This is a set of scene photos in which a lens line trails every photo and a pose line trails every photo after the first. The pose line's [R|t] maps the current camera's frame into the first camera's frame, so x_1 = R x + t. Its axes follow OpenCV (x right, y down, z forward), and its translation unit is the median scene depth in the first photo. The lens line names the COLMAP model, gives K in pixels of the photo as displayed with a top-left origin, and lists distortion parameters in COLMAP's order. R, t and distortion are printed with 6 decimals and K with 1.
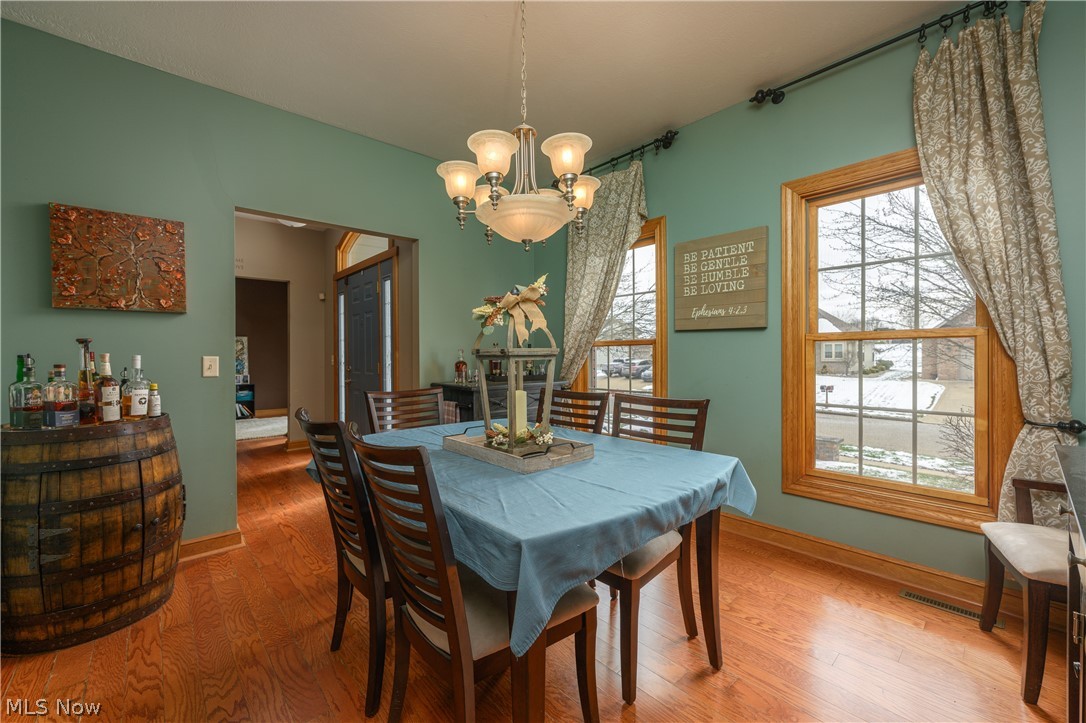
lens RADIAL K [[425.6, 0, 546.4], [0, 425.6, 356.6], [0, 0, 1]] dist [0.000473, 0.000742]
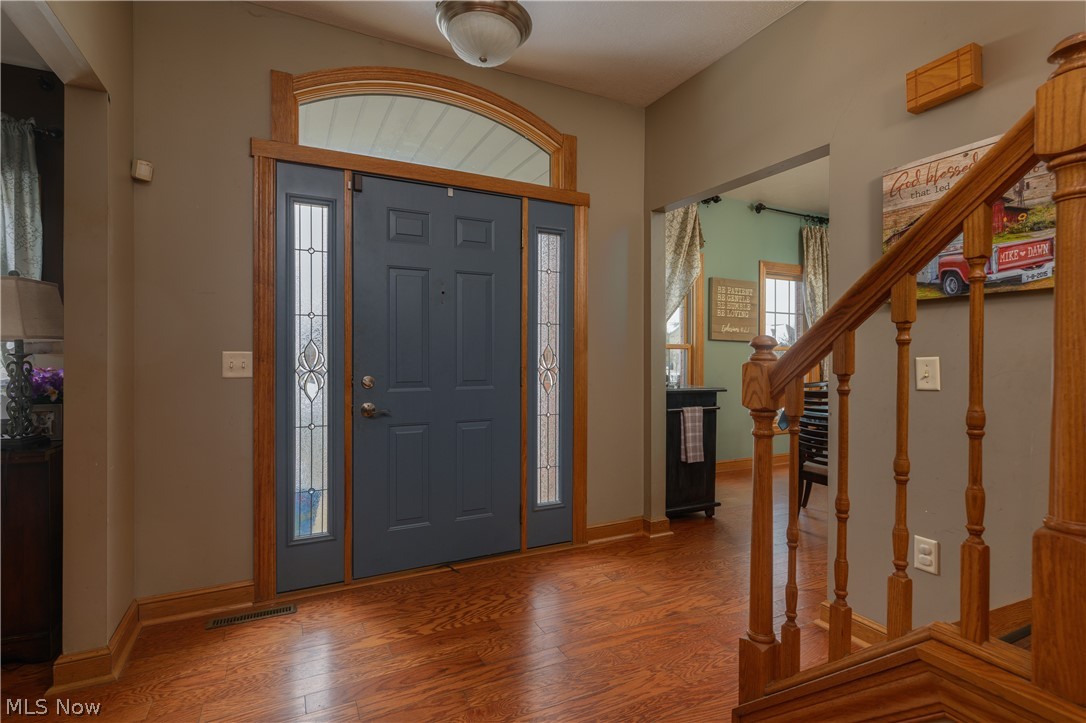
lens RADIAL K [[534.3, 0, 536.6], [0, 534.3, 364.0], [0, 0, 1]] dist [0.002383, -0.000032]
pose [[0.287997, 0.003959, 0.957623, -1.663739], [0.000013, 0.999991, -0.004138, 0.026733], [-0.957631, 0.001204, 0.287995, 1.149172]]
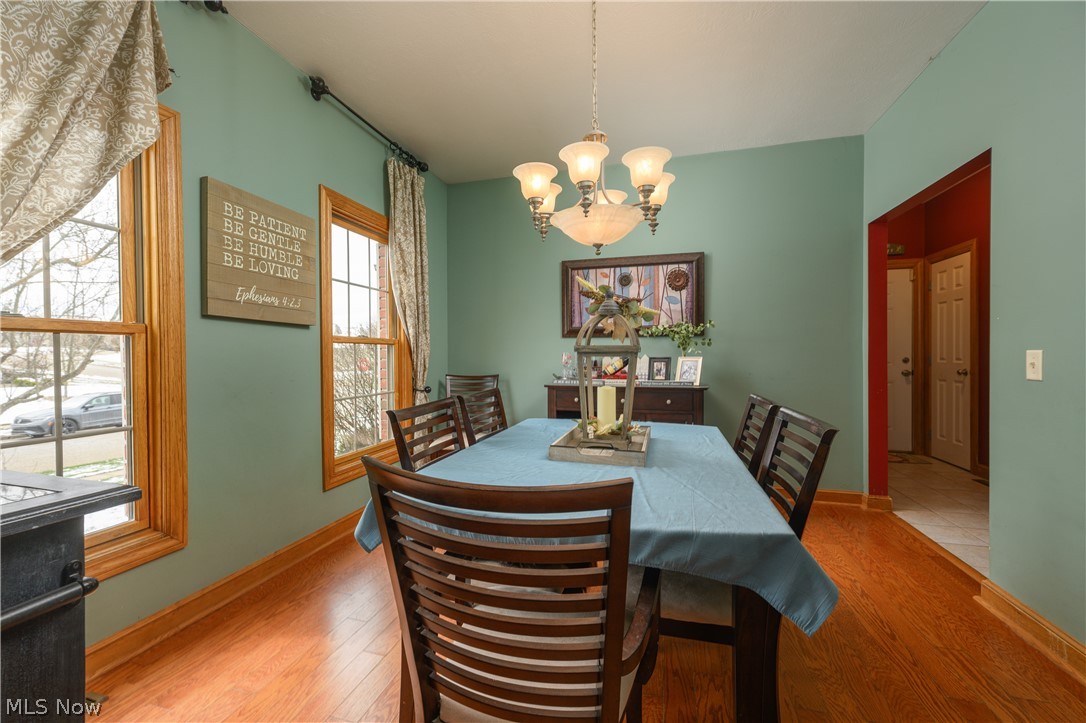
lens RADIAL K [[425.6, 0, 539.8], [0, 425.6, 359.4], [0, 0, 1]] dist [0.000473, 0.000742]
pose [[-0.519122, 0.001049, 0.854700, -0.526092], [0.013040, 0.999893, 0.006693, 0.005409], [-0.854601, 0.014619, -0.519080, 1.000508]]
